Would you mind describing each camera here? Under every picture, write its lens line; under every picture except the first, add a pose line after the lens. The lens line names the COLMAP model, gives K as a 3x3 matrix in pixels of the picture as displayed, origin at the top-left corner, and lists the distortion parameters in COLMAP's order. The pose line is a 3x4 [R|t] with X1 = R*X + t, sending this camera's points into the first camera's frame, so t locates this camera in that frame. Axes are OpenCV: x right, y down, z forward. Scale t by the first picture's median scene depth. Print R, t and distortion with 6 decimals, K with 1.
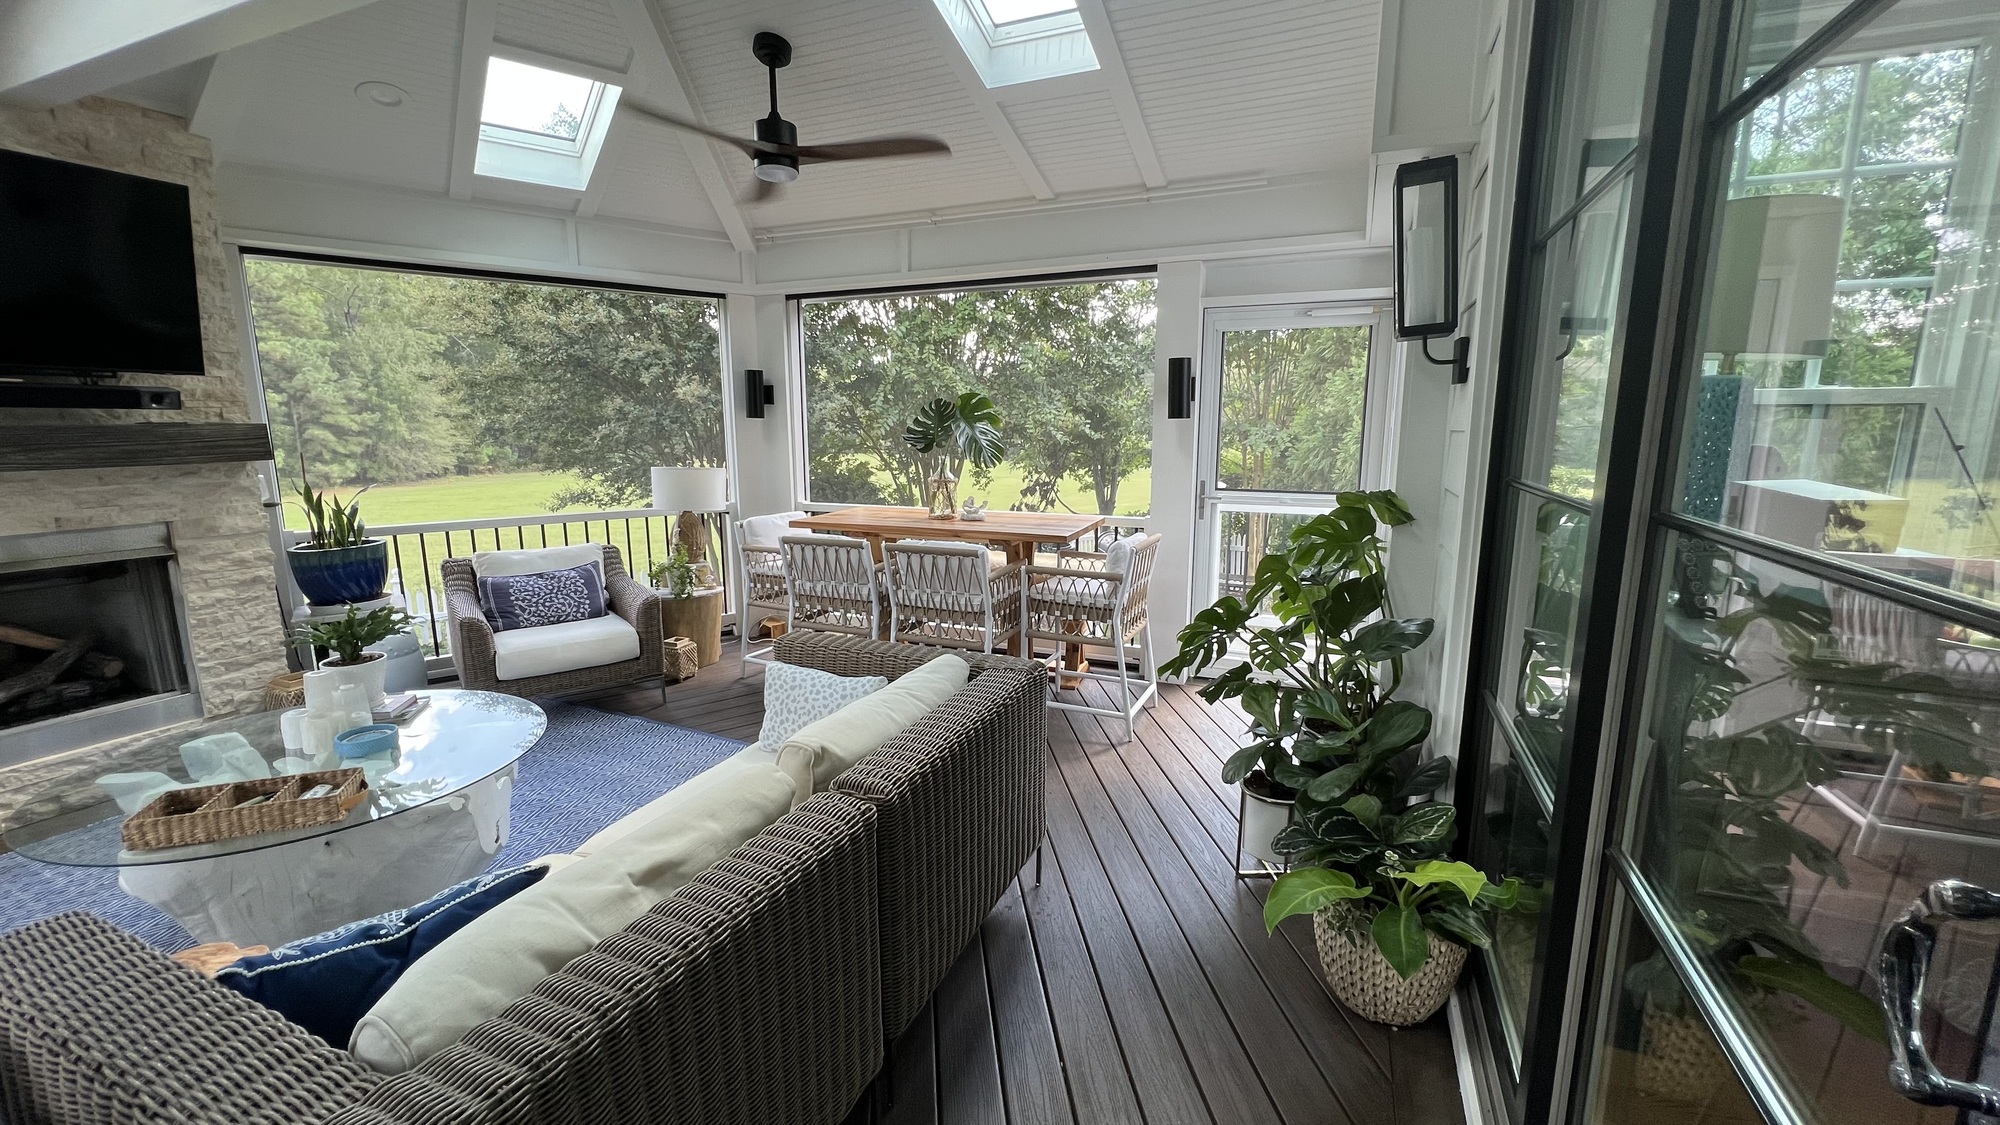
lens RADIAL K [[790.6, 0, 1000.0], [0, 790.6, 562.5], [0, 0, 1]] dist [0.000923, 0.000110]
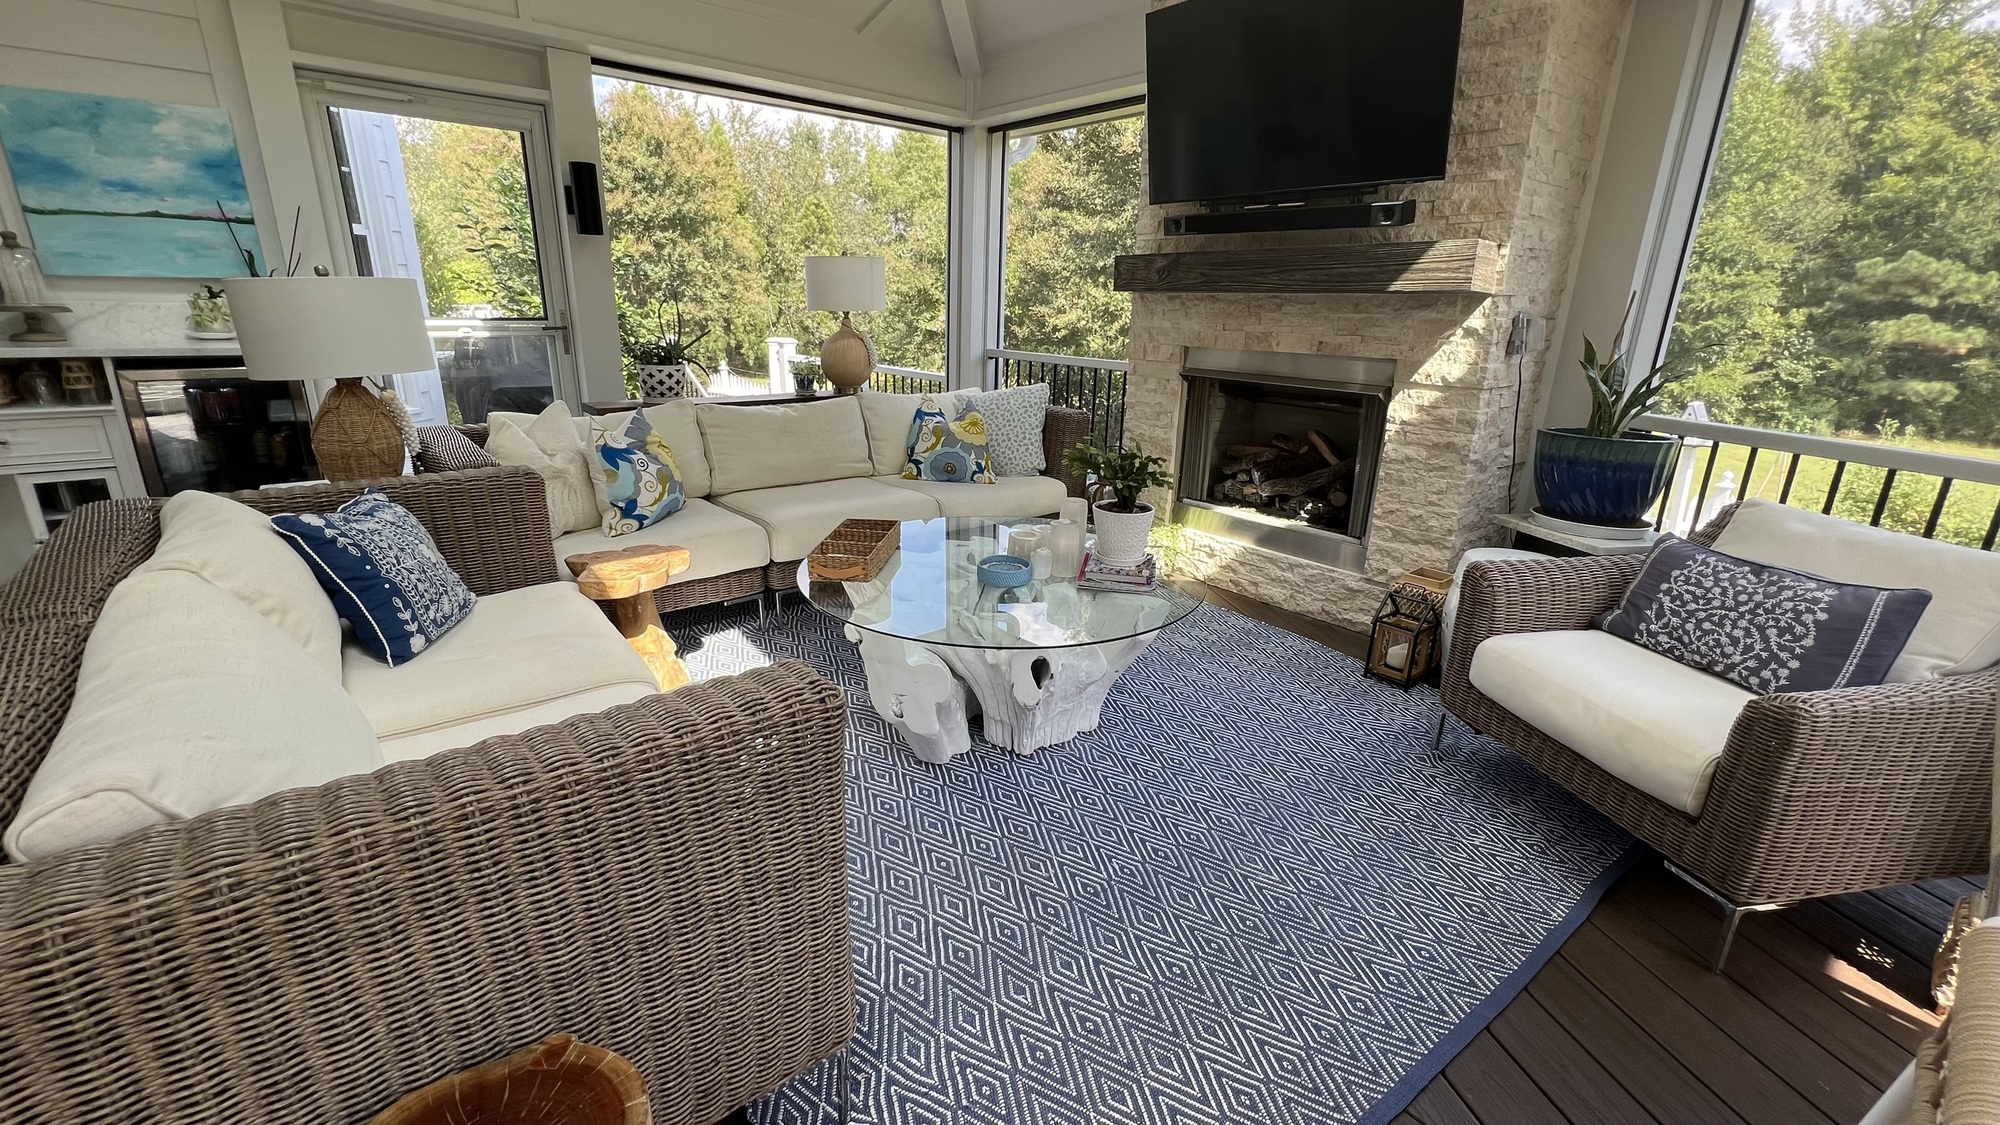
lens RADIAL K [[821.0, 0, 1000.0], [0, 821.0, 562.5], [0, 0, 1]] dist [-0.002392, -0.000451]
pose [[-0.447119, 0.260339, -0.855750, 0.025724], [-0.178364, 0.911544, 0.370506, -0.114833], [0.876510, 0.318295, -0.361134, 1.094753]]
